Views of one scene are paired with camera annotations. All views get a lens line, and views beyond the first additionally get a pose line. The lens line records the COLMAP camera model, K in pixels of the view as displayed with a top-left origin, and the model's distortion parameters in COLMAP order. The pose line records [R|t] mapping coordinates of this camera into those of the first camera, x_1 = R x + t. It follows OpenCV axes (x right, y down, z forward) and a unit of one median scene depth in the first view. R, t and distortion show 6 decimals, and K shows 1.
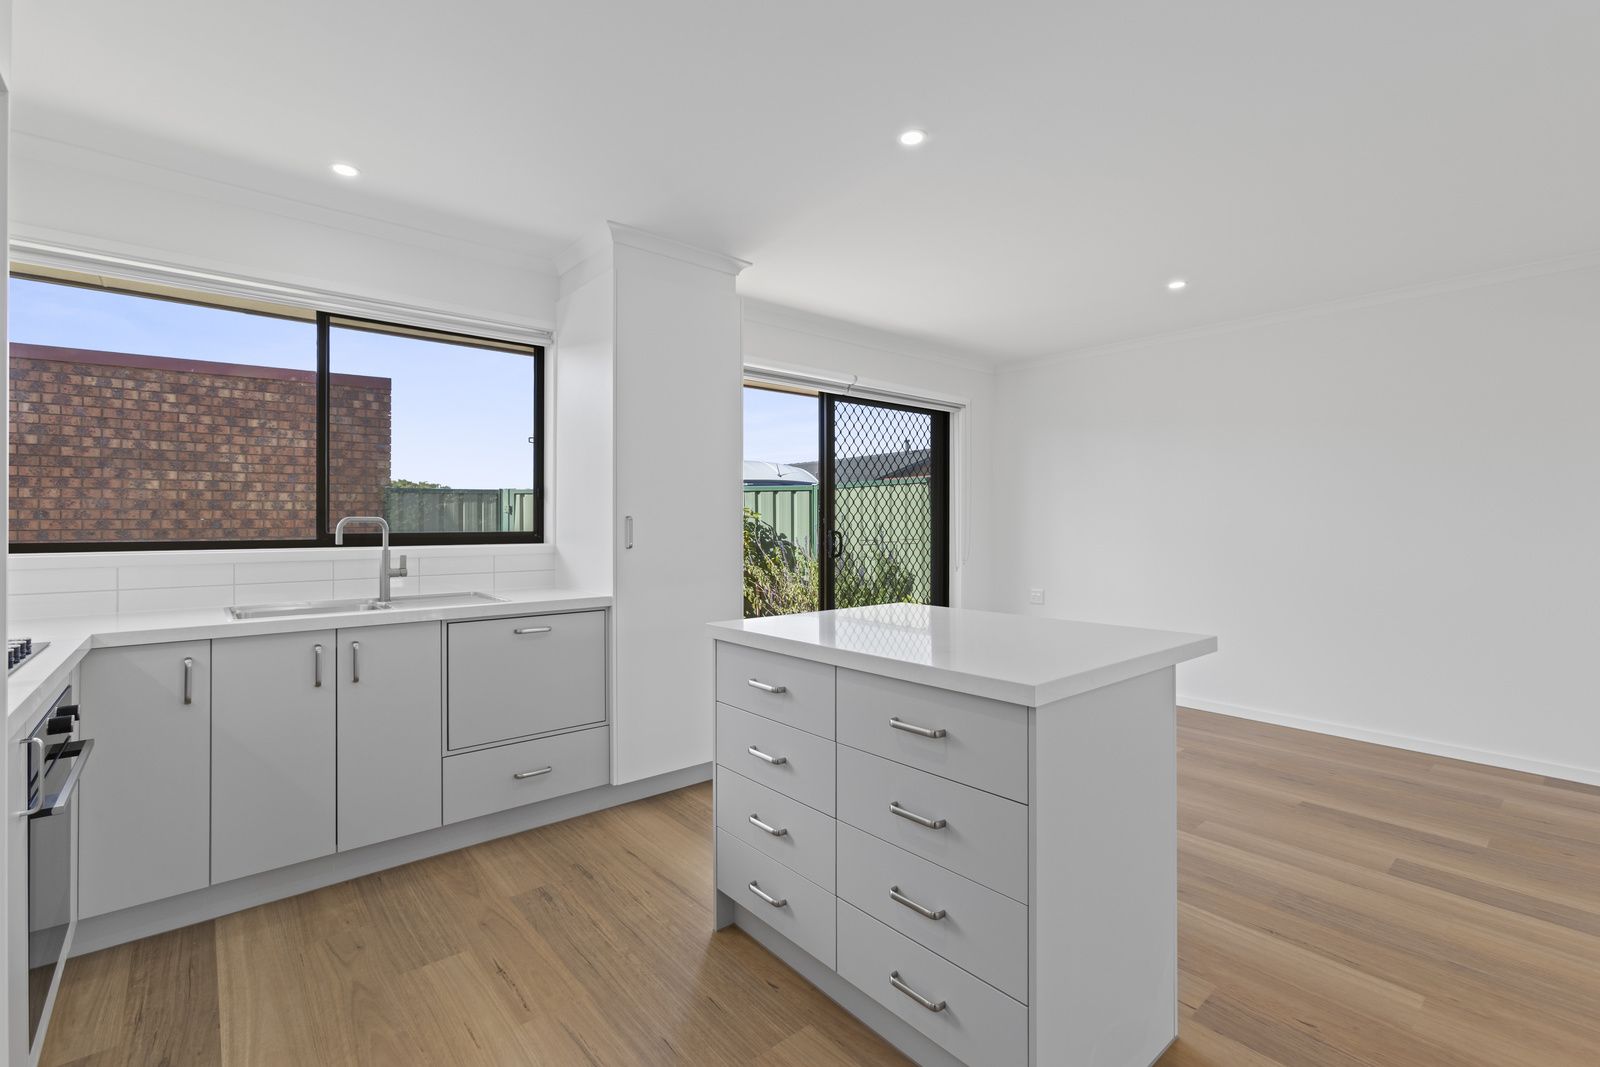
lens RADIAL K [[706.9, 0, 803.4], [0, 706.9, 523.4], [0, 0, 1]] dist [0.004167, 0.000915]
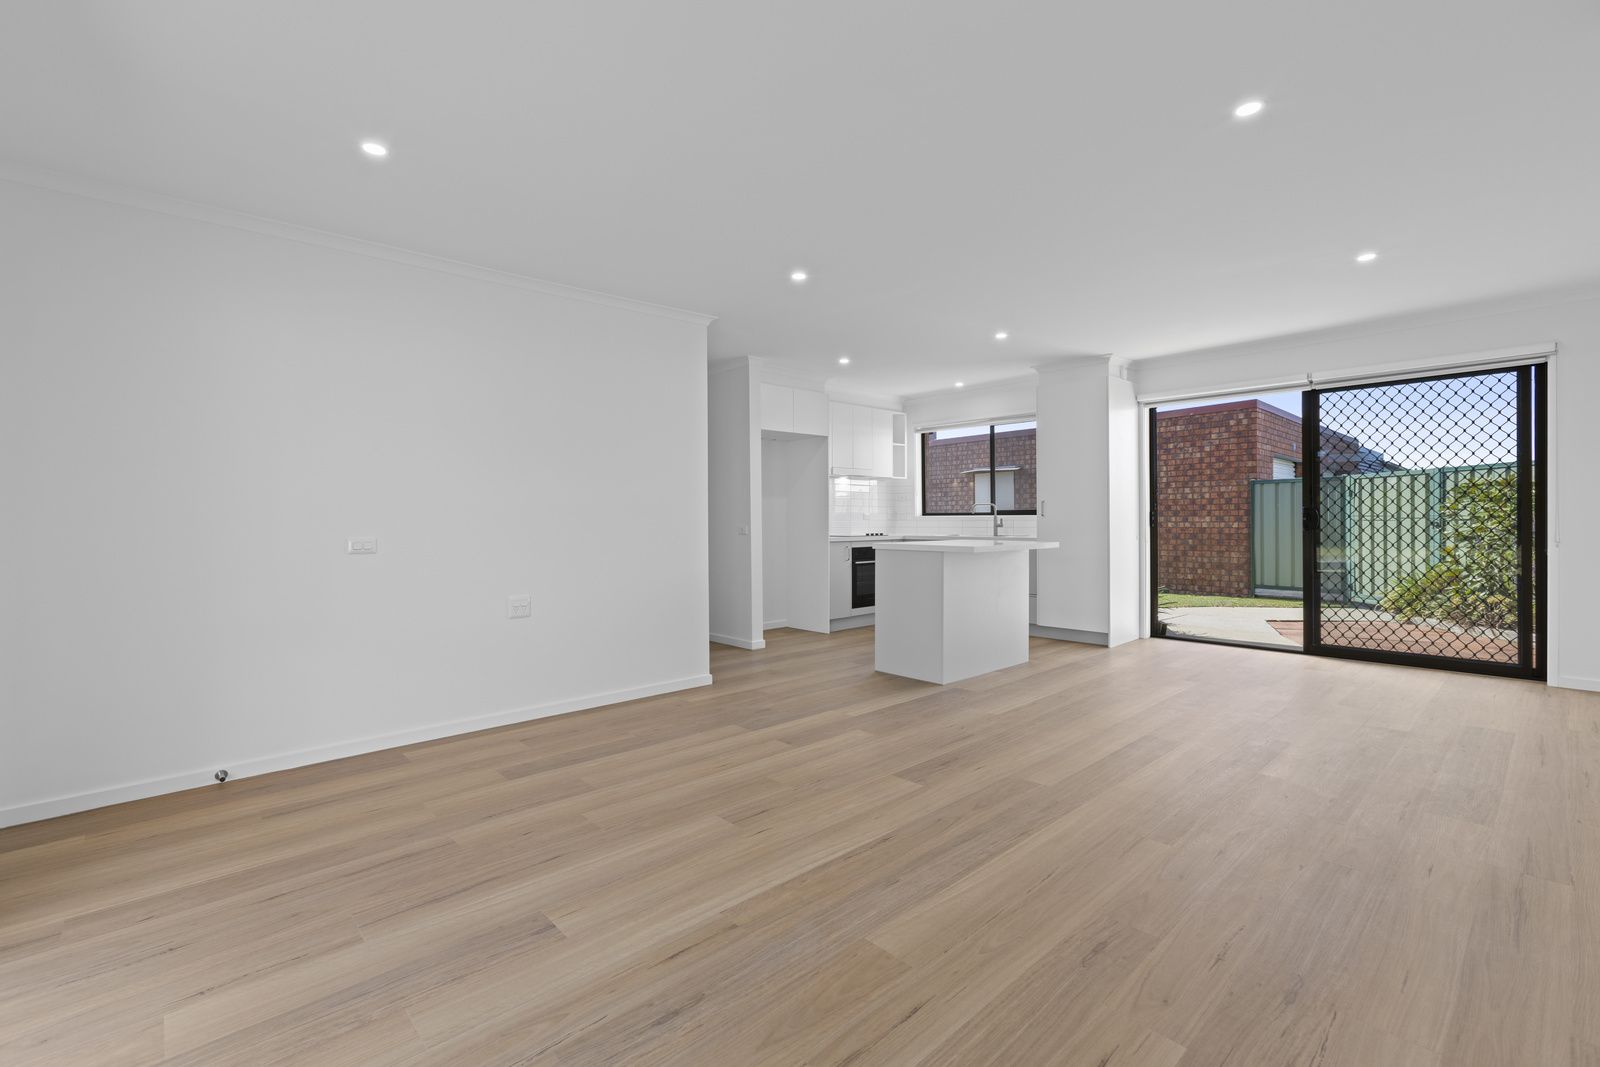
lens RADIAL K [[706.9, 0, 799.4], [0, 706.9, 520.3], [0, 0, 1]] dist [0.004167, 0.000915]
pose [[0.043454, 0.006770, -0.999033, 0.807095], [0.005965, 0.999957, 0.007036, 0.012357], [0.999038, -0.006264, 0.043411, 0.079082]]
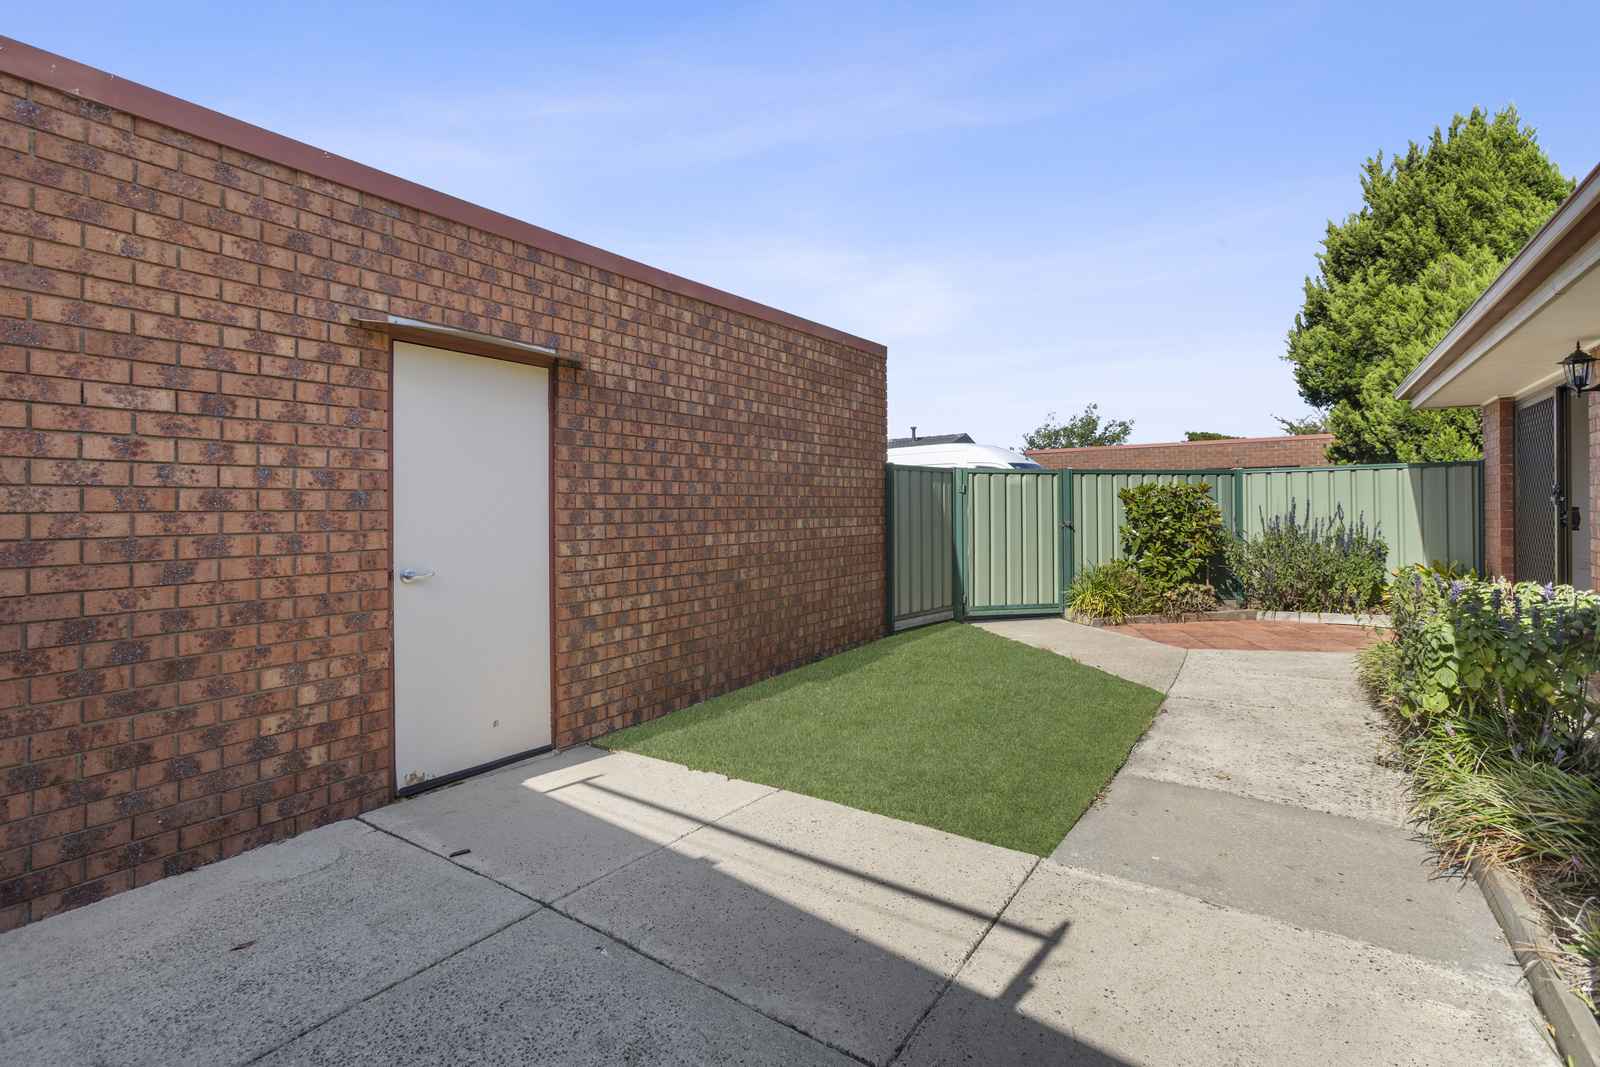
lens RADIAL K [[706.9, 0, 779.9], [0, 706.9, 495.9], [0, 0, 1]] dist [0.004167, 0.000915]
pose [[0.973690, 0.003314, 0.227852, -1.032008], [0.001640, 0.999766, -0.021550, 0.011945], [-0.227870, 0.021357, 0.973457, 0.147291]]
